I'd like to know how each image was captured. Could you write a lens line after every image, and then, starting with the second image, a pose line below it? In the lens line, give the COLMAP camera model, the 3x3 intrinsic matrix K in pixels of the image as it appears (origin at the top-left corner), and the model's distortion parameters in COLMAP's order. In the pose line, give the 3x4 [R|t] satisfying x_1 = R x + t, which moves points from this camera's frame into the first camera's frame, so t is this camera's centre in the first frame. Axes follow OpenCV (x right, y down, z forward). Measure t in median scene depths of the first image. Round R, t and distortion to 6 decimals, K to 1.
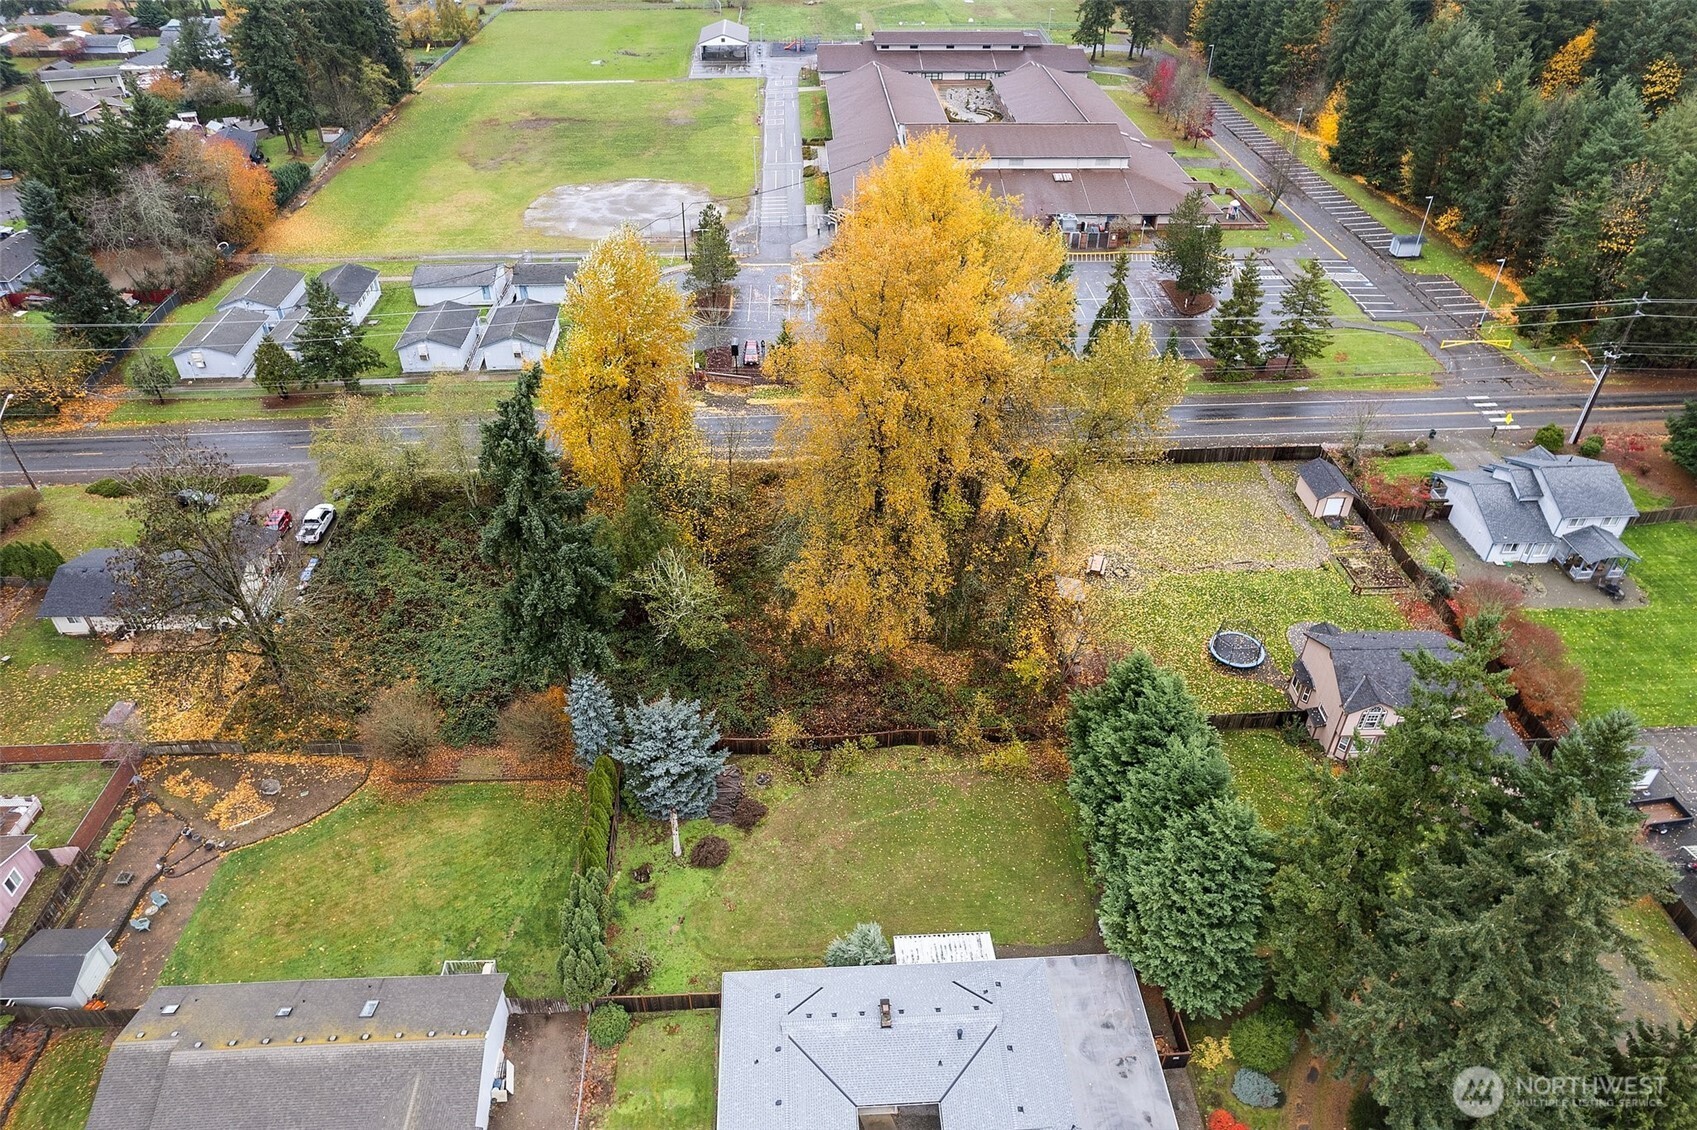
lens RADIAL K [[1113.7, 0, 849.8], [0, 1113.7, 572.6], [0, 0, 1]] dist [-0.090595, 0.086885]
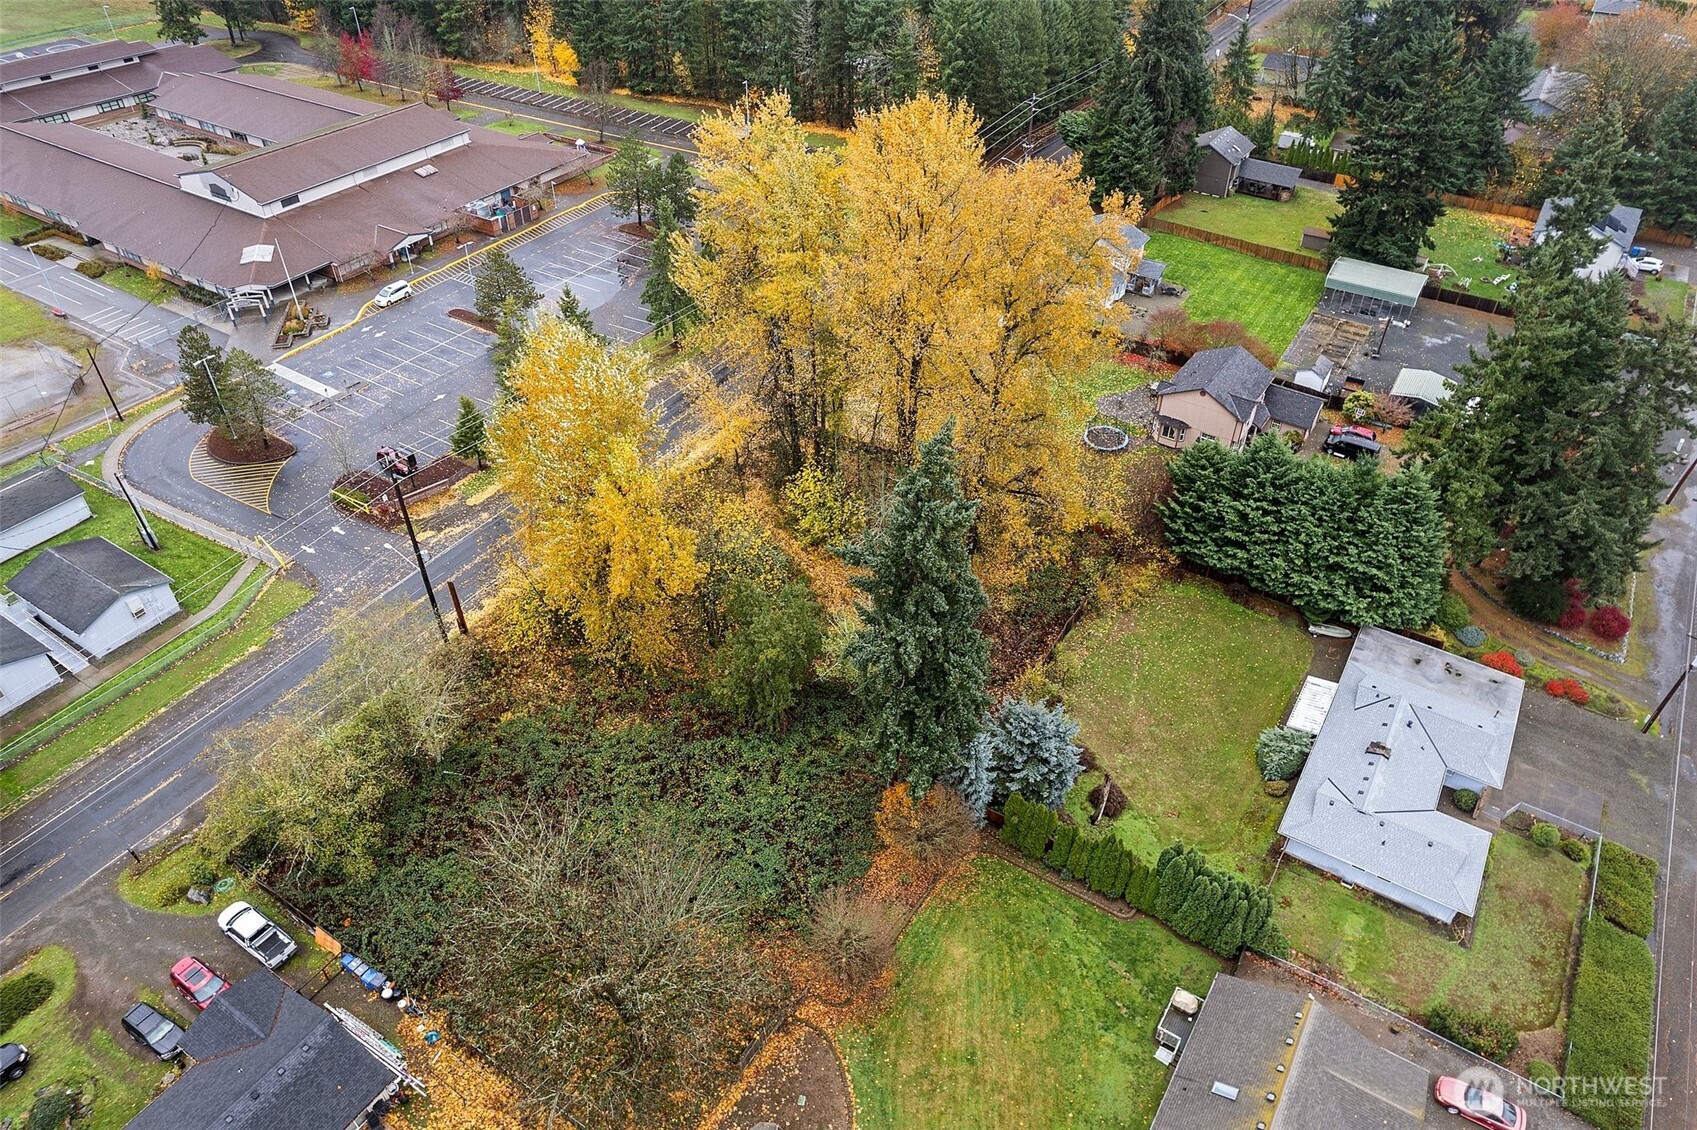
lens RADIAL K [[1113.7, 0, 849.8], [0, 1113.7, 572.6], [0, 0, 1]] dist [-0.090595, 0.086885]
pose [[0.584658, -0.518595, 0.623886, -0.474985], [0.491037, 0.838362, 0.236712, -0.169575], [-0.645800, 0.167955, 0.744804, 0.212168]]
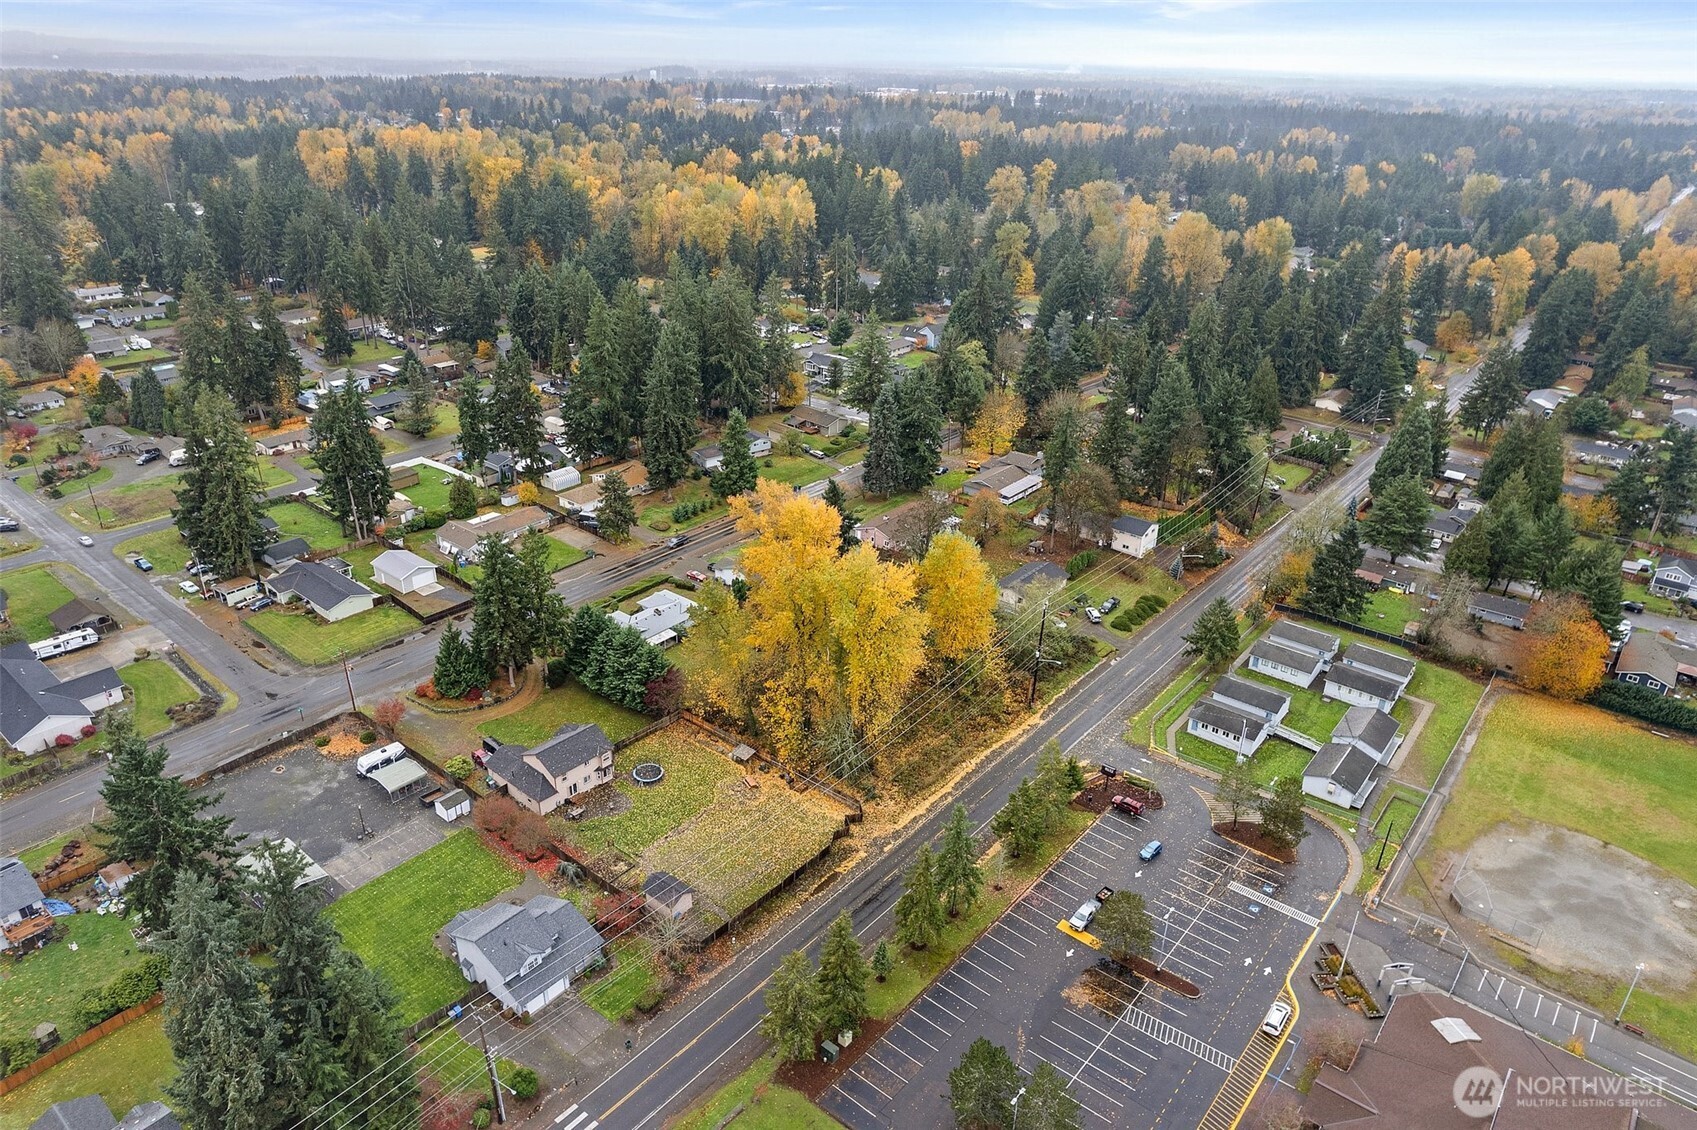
lens RADIAL K [[1114.1, 0, 848.5], [0, 1114.1, 565.0], [0, 0, 1]] dist [-0.068287, 0.065447]
pose [[-0.671780, 0.298045, -0.678145, 0.911625], [-0.466077, 0.541489, 0.699687, -1.112607], [0.575746, 0.786104, -0.224850, 0.960009]]
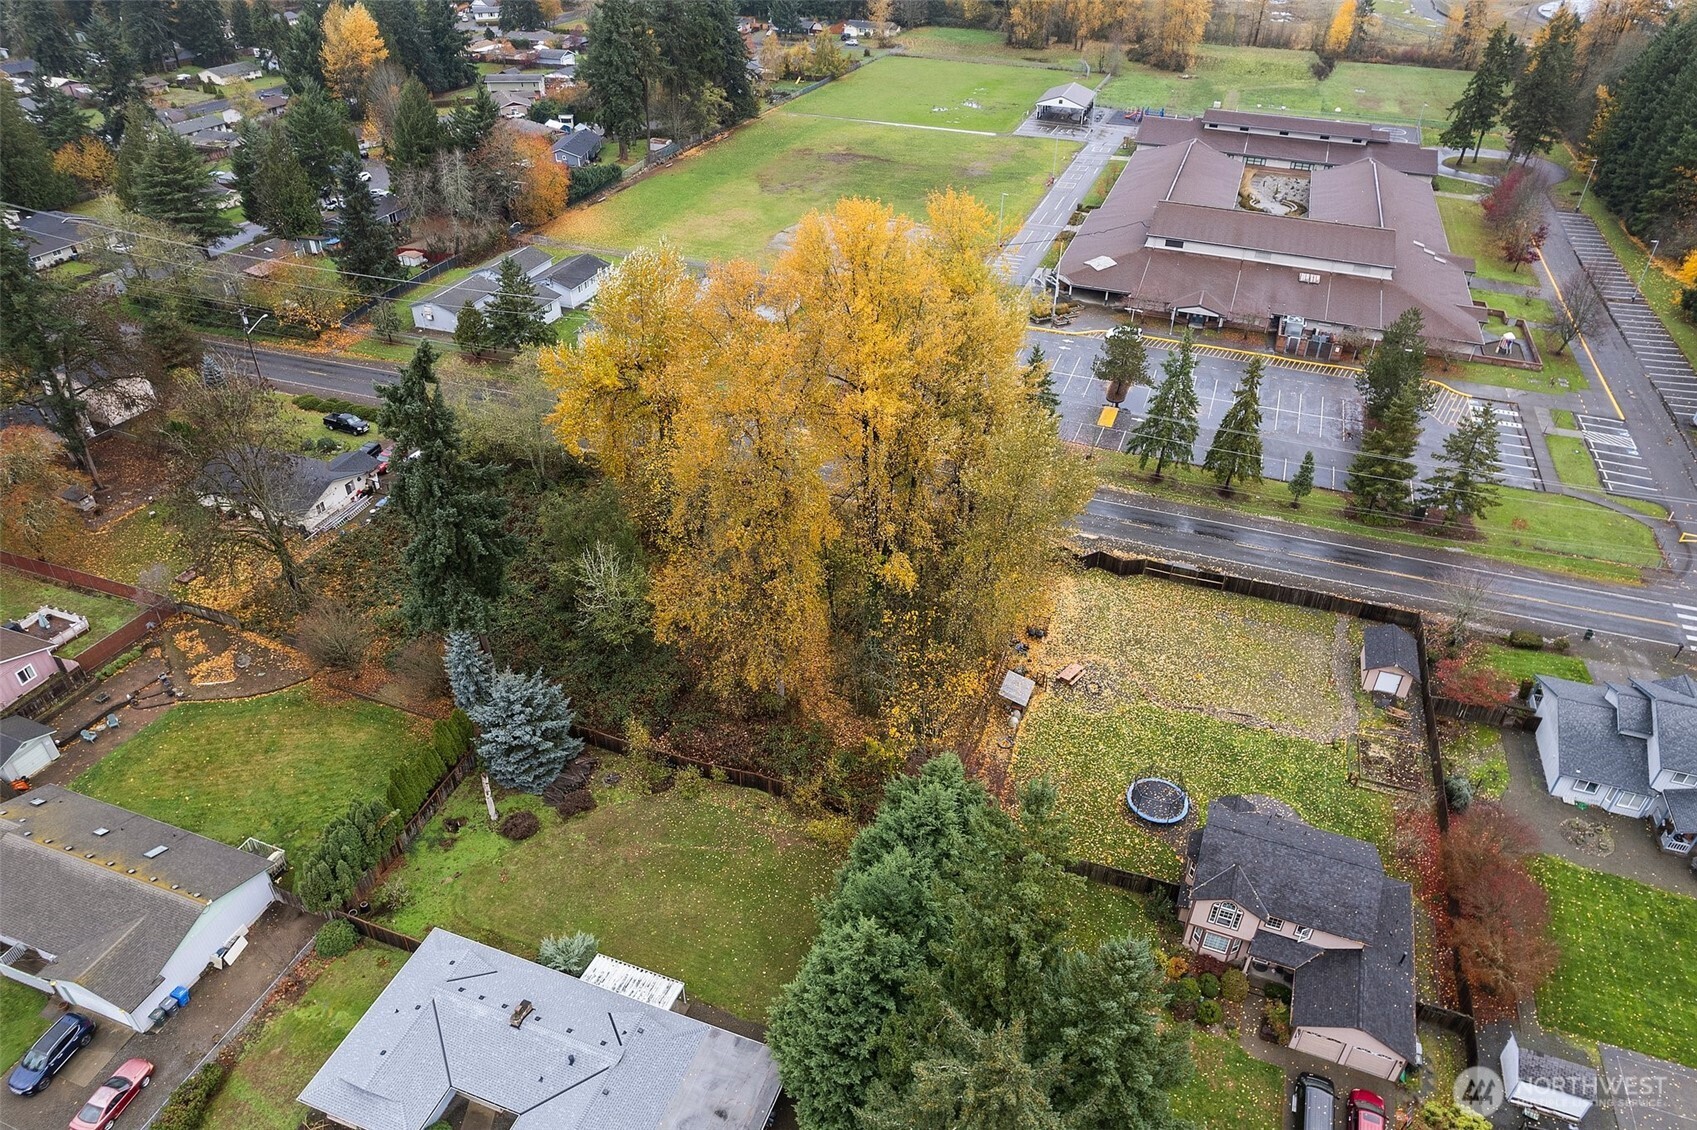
lens RADIAL K [[1113.7, 0, 849.8], [0, 1113.7, 572.6], [0, 0, 1]] dist [-0.090595, 0.086885]
pose [[0.919804, 0.230113, -0.317819, 0.261881], [-0.244649, 0.969593, -0.006019, -0.030345], [0.306770, 0.083291, 0.948132, 0.049174]]
